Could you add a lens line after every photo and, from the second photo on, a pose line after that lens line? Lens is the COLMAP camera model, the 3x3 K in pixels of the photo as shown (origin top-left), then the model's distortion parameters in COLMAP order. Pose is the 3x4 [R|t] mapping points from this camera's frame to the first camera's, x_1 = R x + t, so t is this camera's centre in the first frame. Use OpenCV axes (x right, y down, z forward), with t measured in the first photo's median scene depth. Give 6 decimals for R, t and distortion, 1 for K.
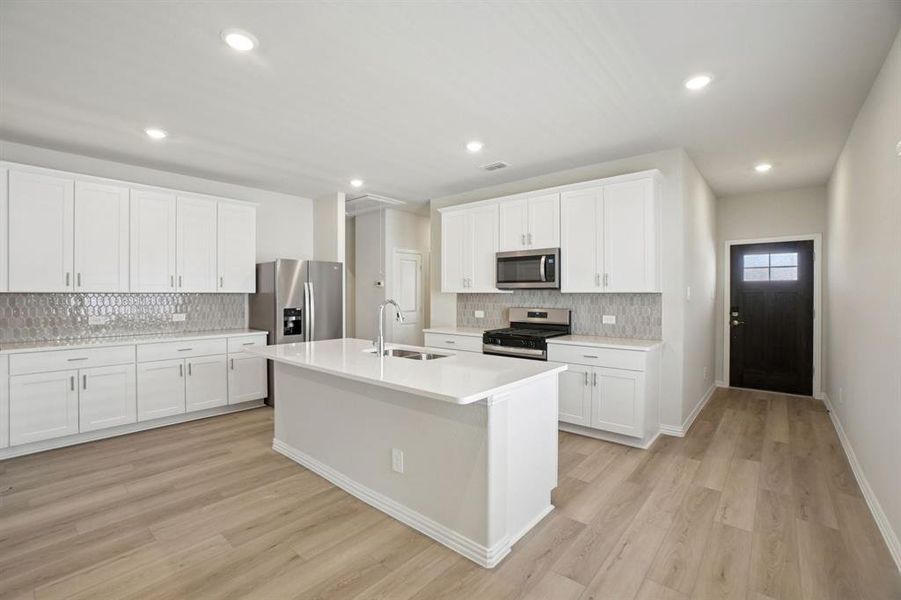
lens RADIAL K [[392.1, 0, 450.5], [0, 392.1, 300.0], [0, 0, 1]] dist [-0.054400, 0.015941]
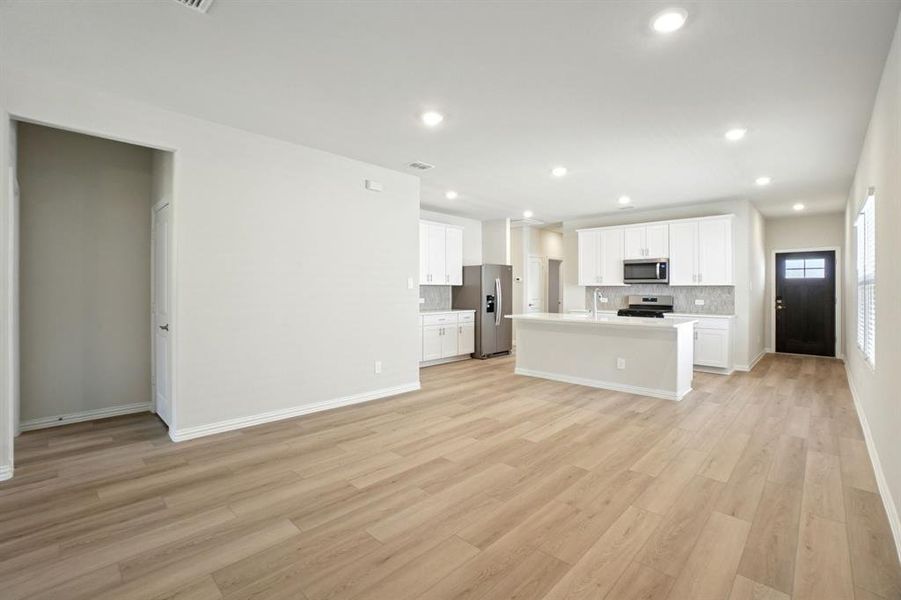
lens RADIAL K [[412.0, 0, 464.6], [0, 412.0, 291.0], [0, 0, 1]] dist [-0.001502, 0.000054]
pose [[0.999971, 0.003928, -0.006548, -0.512964], [-0.003994, 0.999941, -0.010083, 0.022115], [0.006508, 0.010109, 0.999928, -0.665962]]
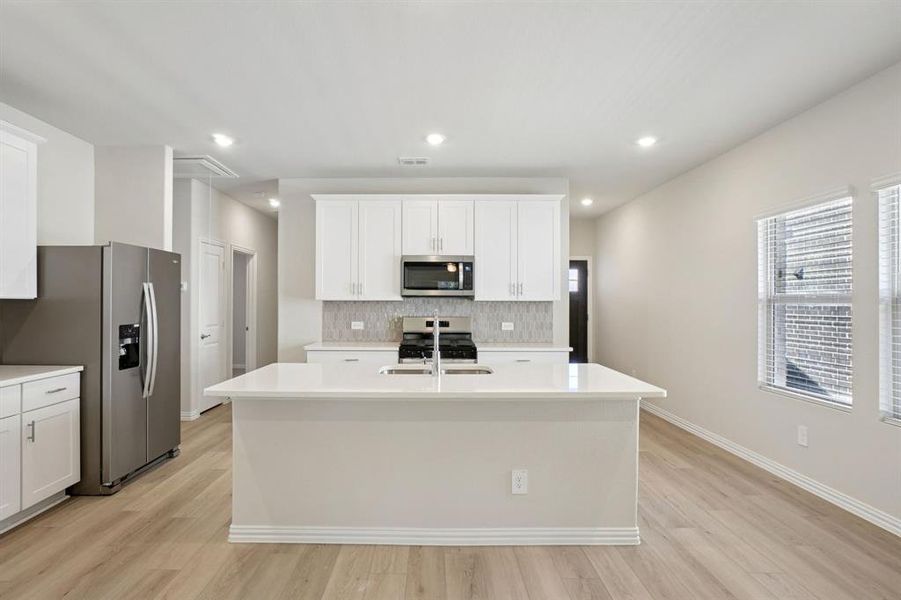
lens RADIAL K [[468.9, 0, 427.4], [0, 468.9, 301.1], [0, 0, 1]] dist [-0.028055, 0.000800]
pose [[0.758174, 0.003985, 0.652041, -0.539458], [0.006217, 0.999892, -0.013341, -0.002337], [-0.652023, 0.014168, 0.758067, 0.151812]]
